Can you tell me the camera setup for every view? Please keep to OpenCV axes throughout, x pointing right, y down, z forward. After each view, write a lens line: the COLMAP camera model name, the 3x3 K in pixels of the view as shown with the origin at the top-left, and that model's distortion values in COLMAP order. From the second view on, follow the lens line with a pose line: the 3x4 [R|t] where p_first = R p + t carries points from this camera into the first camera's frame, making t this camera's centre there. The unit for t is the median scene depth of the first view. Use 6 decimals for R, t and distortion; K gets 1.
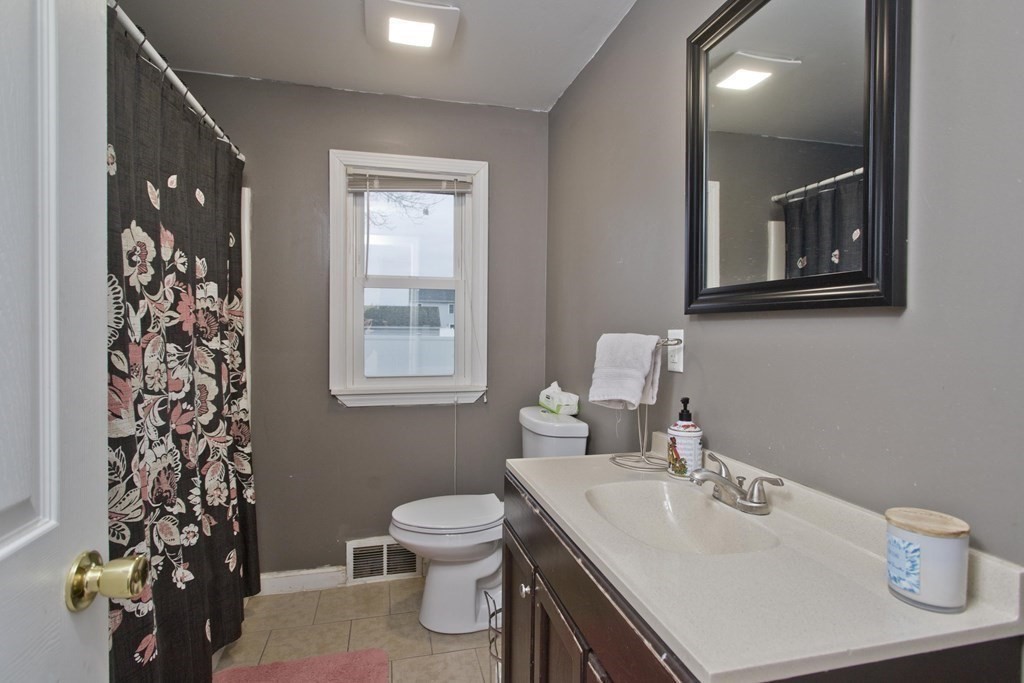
lens RADIAL K [[513.9, 0, 511.1], [0, 513.9, 336.1], [0, 0, 1]] dist [0.003124, 0.000071]
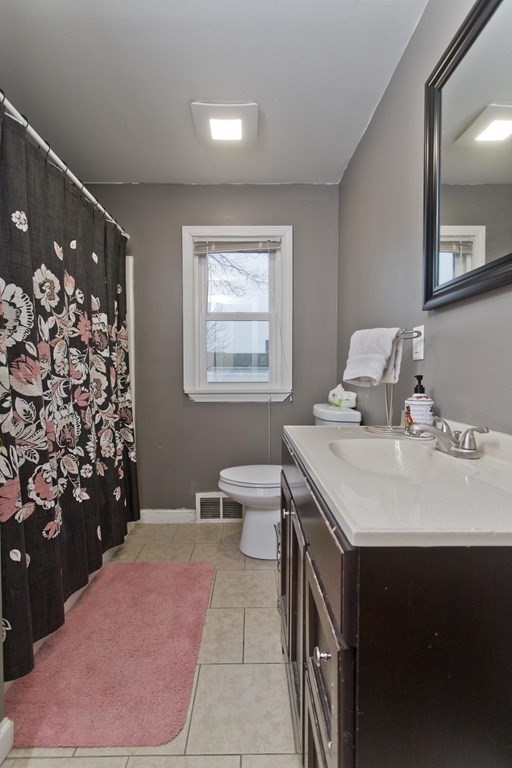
lens RADIAL K [[364.5, 0, 254.2], [0, 364.5, 384.6], [0, 0, 1]] dist [0.002215, 0.000746]
pose [[0.972679, -0.000833, -0.232152, 0.111077], [0.005197, 0.999821, 0.018188, 0.089782], [0.232095, -0.018898, 0.972509, 0.034923]]
